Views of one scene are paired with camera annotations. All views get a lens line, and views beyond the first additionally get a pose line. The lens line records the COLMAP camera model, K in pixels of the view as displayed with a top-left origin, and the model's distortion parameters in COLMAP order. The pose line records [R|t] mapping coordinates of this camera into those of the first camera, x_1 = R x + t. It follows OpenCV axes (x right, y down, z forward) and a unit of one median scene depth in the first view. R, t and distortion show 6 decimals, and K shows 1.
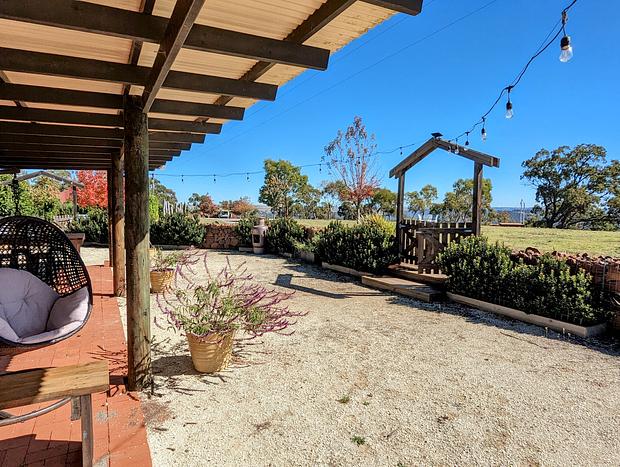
lens RADIAL K [[390.8, 0, 313.7], [0, 390.8, 230.9], [0, 0, 1]] dist [0.002043, -0.003883]
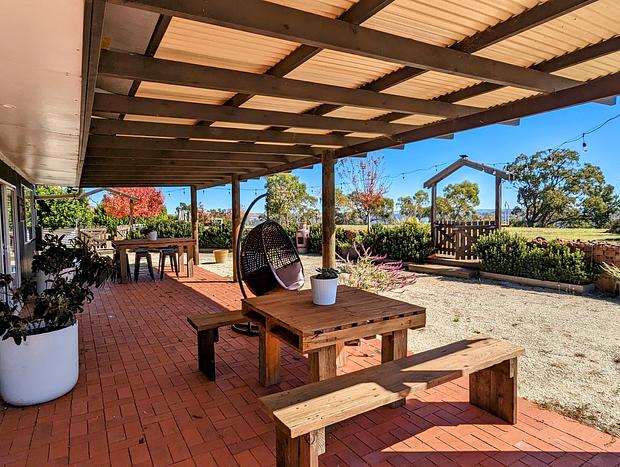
lens RADIAL K [[390.8, 0, 313.7], [0, 390.8, 230.9], [0, 0, 1]] dist [0.002043, -0.003883]
pose [[0.998715, -0.025933, 0.043538, -0.229750], [0.026629, 0.999525, -0.015492, 0.014465], [-0.043116, 0.016631, 0.998932, -0.269763]]
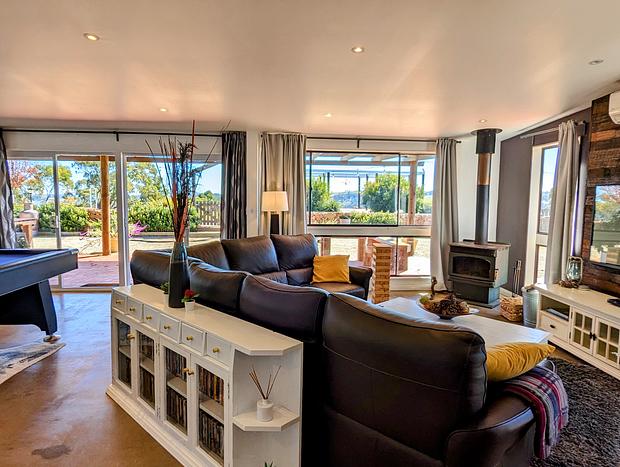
lens RADIAL K [[390.8, 0, 313.7], [0, 390.8, 230.9], [0, 0, 1]] dist [0.002043, -0.003883]
pose [[0.415453, -0.083288, 0.905793, -1.163960], [0.049704, 0.996390, 0.068822, 0.010920], [-0.908255, 0.016429, 0.418093, -0.234806]]
